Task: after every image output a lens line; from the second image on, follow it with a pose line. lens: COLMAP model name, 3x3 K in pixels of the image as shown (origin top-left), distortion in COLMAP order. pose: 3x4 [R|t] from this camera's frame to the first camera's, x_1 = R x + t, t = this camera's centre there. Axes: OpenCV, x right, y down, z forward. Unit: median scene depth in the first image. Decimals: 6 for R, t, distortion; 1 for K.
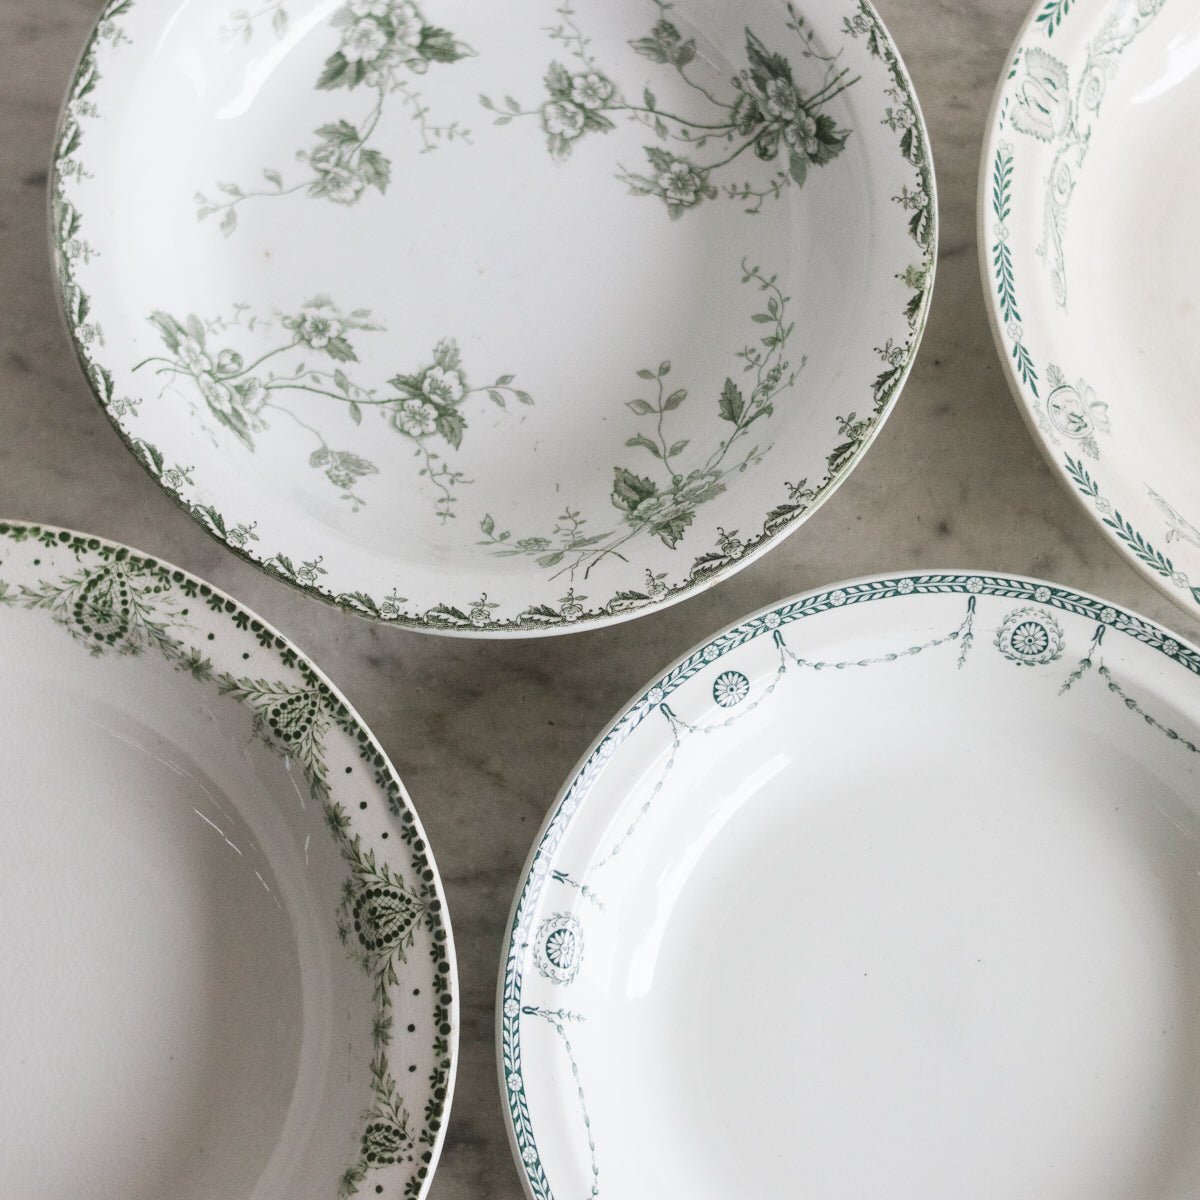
lens RADIAL K [[2908.5, 0, 600.0], [0, 2908.5, 600.0], [0, 0, 1]] dist [-0.147574, 0.083507]
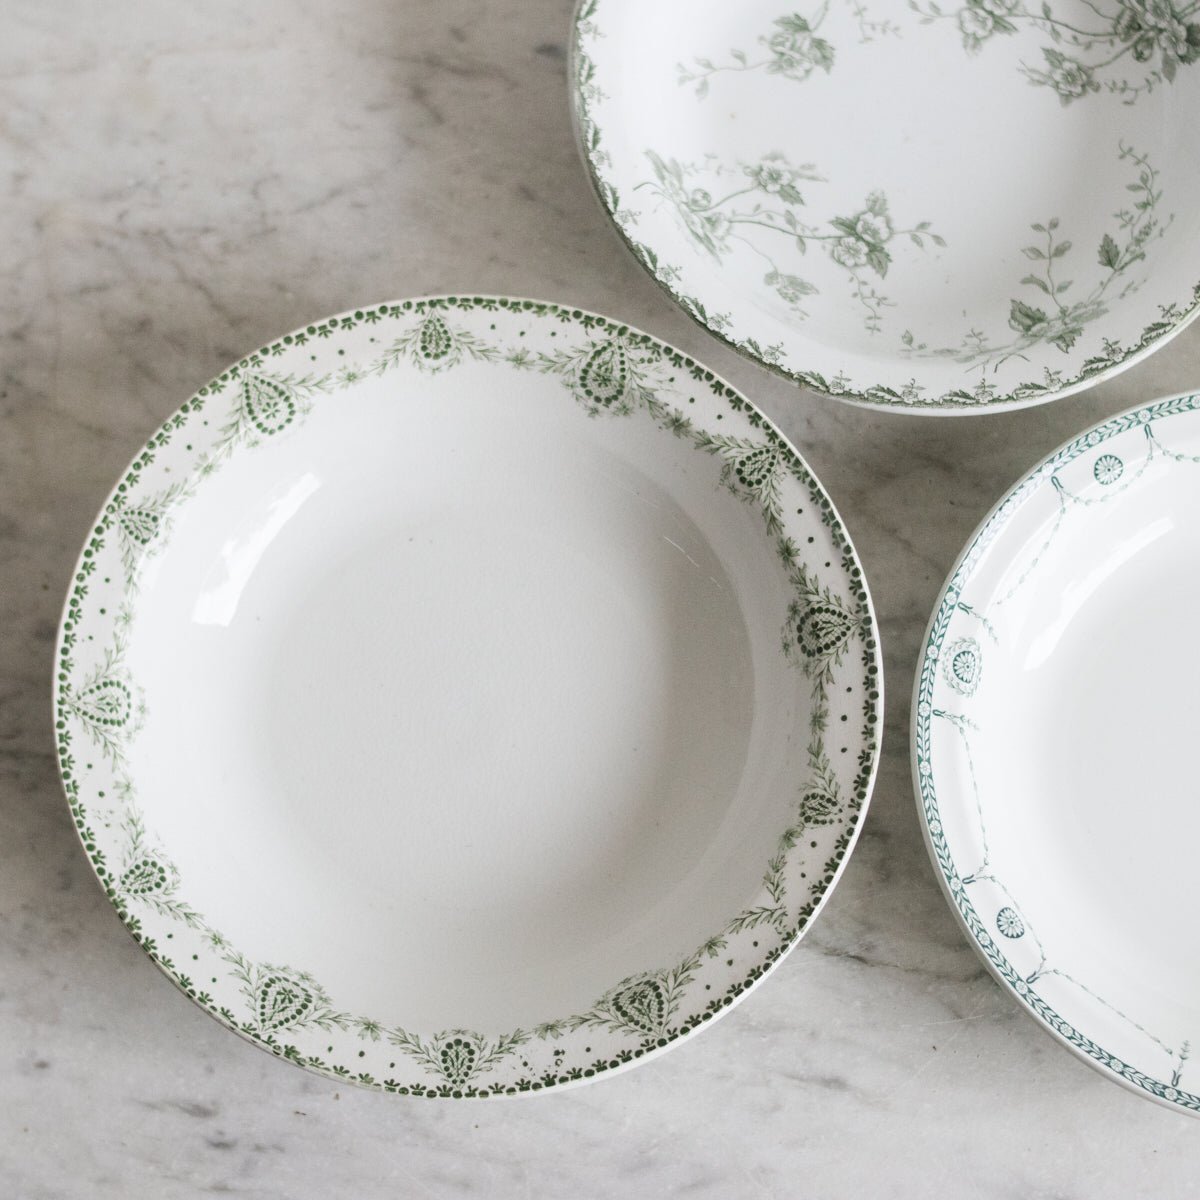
lens RADIAL K [[2908.5, 0, 600.0], [0, 2908.5, 600.0], [0, 0, 1]] dist [-0.147574, 0.083507]
pose [[0.996914, 0.048838, -0.061458, -0.092634], [-0.051914, 0.997425, -0.049489, 0.160045], [0.058883, 0.052527, 0.996882, -0.229503]]
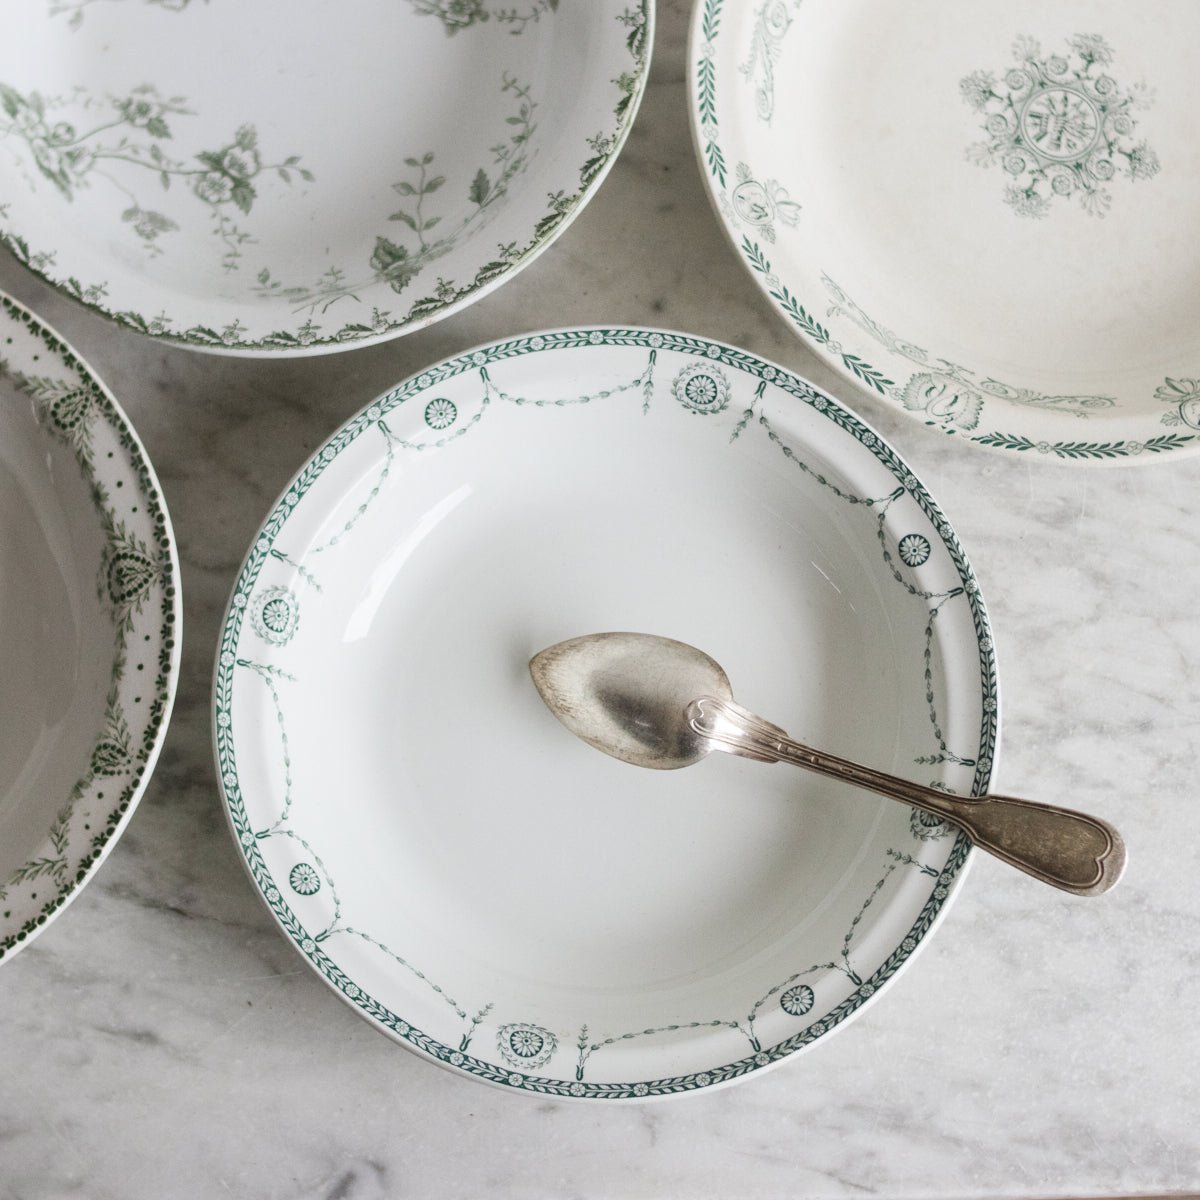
lens RADIAL K [[2908.5, 0, 600.0], [0, 2908.5, 600.0], [0, 0, 1]] dist [-0.147574, 0.083507]
pose [[0.995049, 0.061660, -0.077942, 0.211369], [-0.063154, 0.997861, -0.016853, 0.125000], [0.076737, 0.021691, 0.996815, -0.180410]]
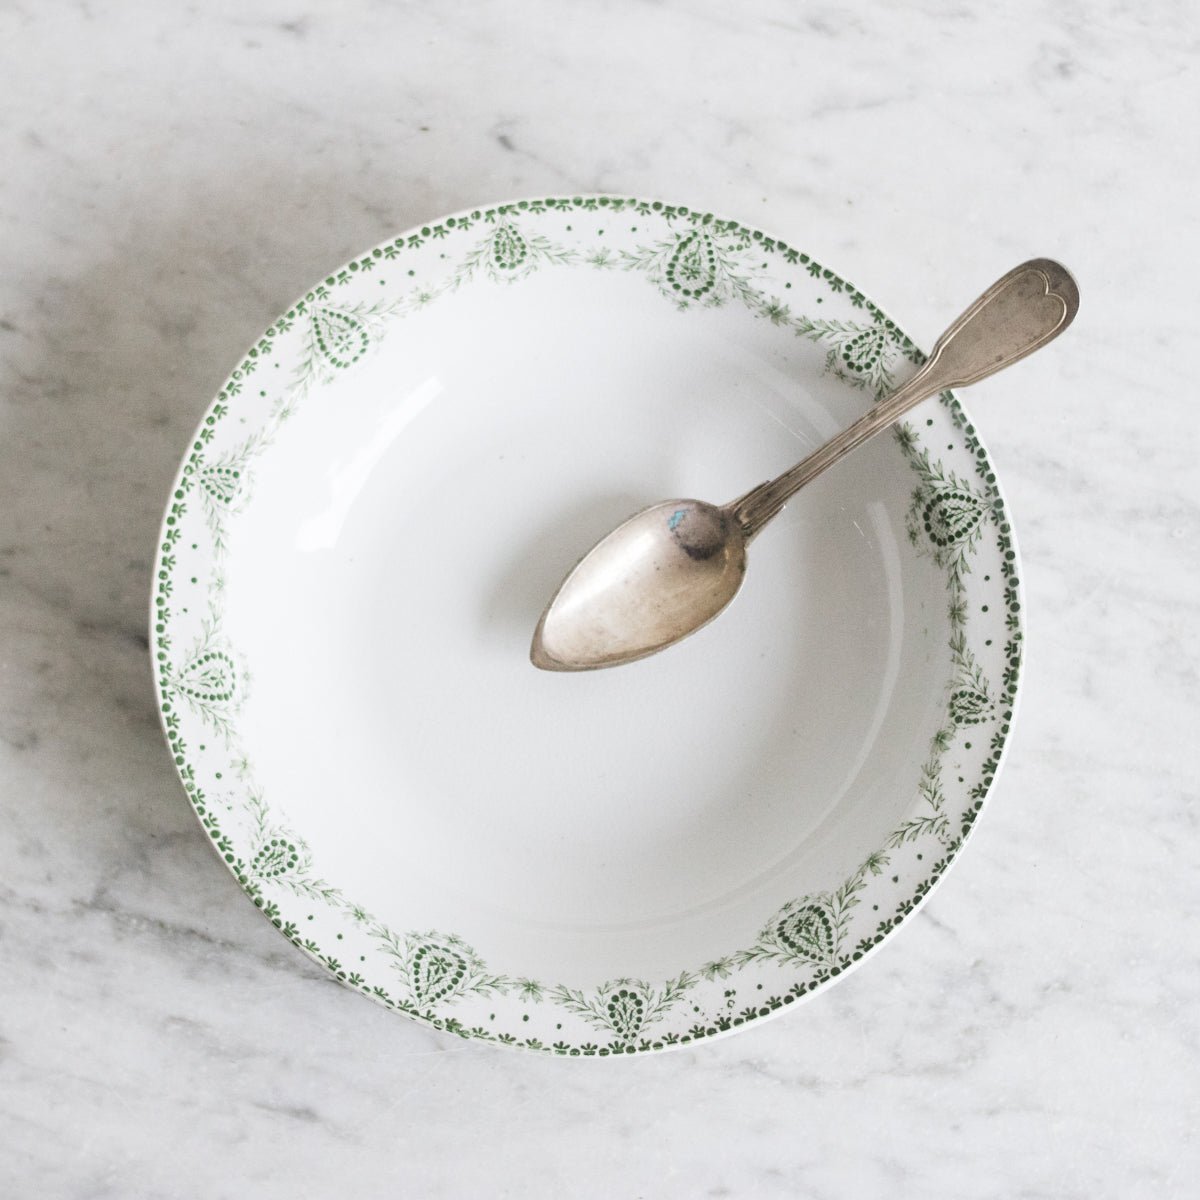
lens RADIAL K [[2908.5, 0, 600.0], [0, 2908.5, 600.0], [0, 0, 1]] dist [-0.147574, 0.083507]
pose [[0.998034, -0.051039, -0.036373, -0.172954], [0.053228, 0.996655, 0.062012, 0.061812], [0.033086, -0.063826, 0.997412, -0.168204]]
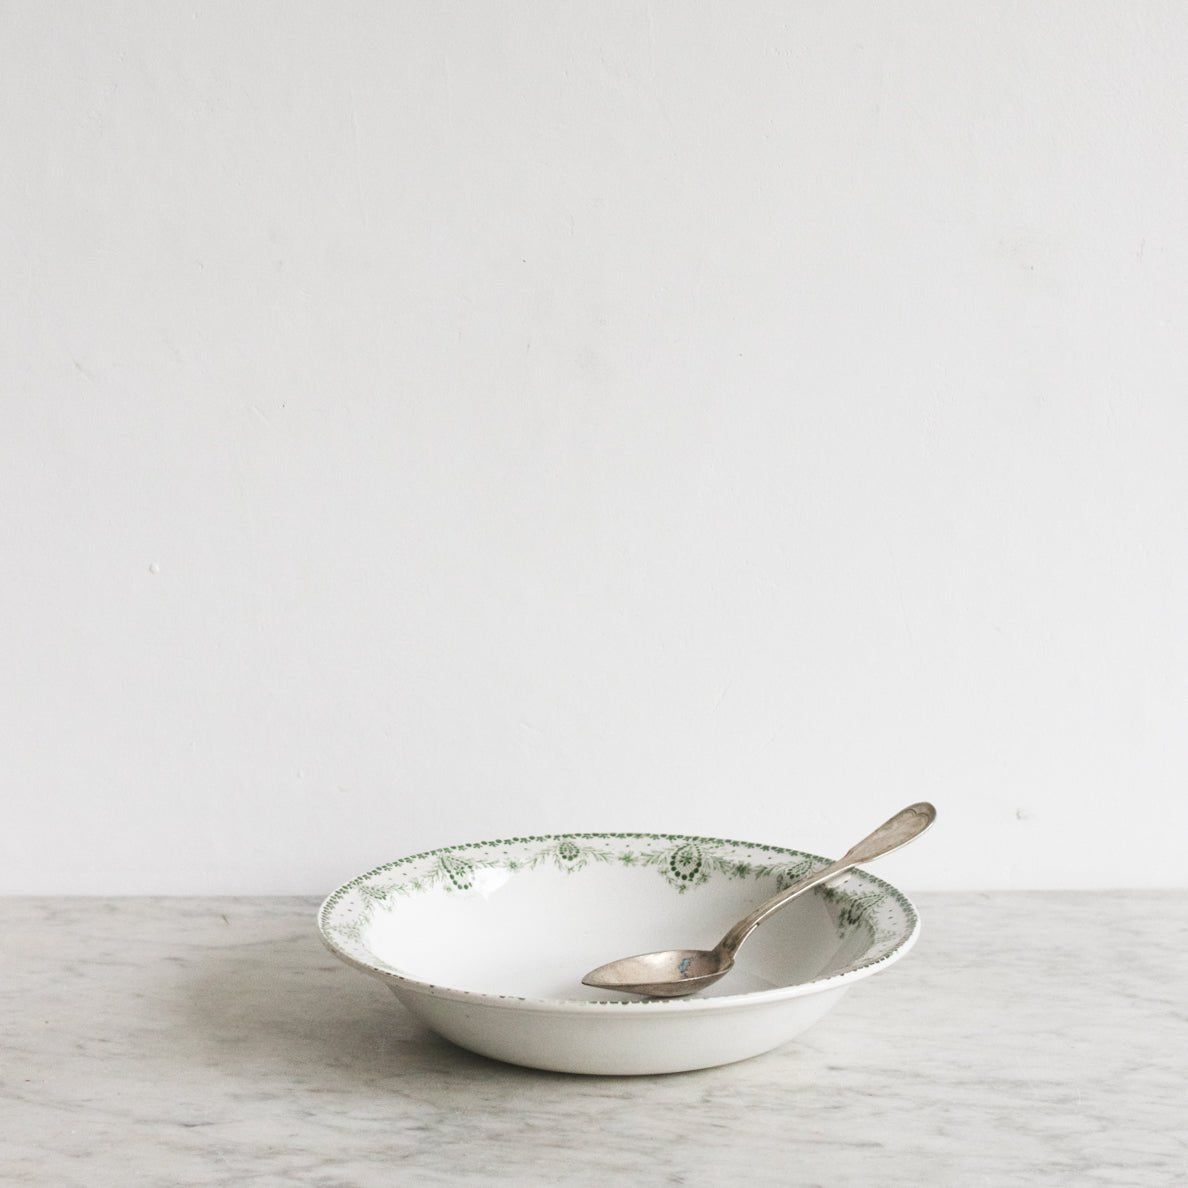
lens RADIAL K [[2879.4, 0, 594.0], [0, 2879.4, 594.0], [0, 0, 1]] dist [-0.147574, 0.083507]
pose [[0.996633, -0.081097, 0.012117, -0.237080], [0.041727, 0.374394, -0.926330, 1.585260], [0.070586, 0.923717, 0.376518, 0.175730]]
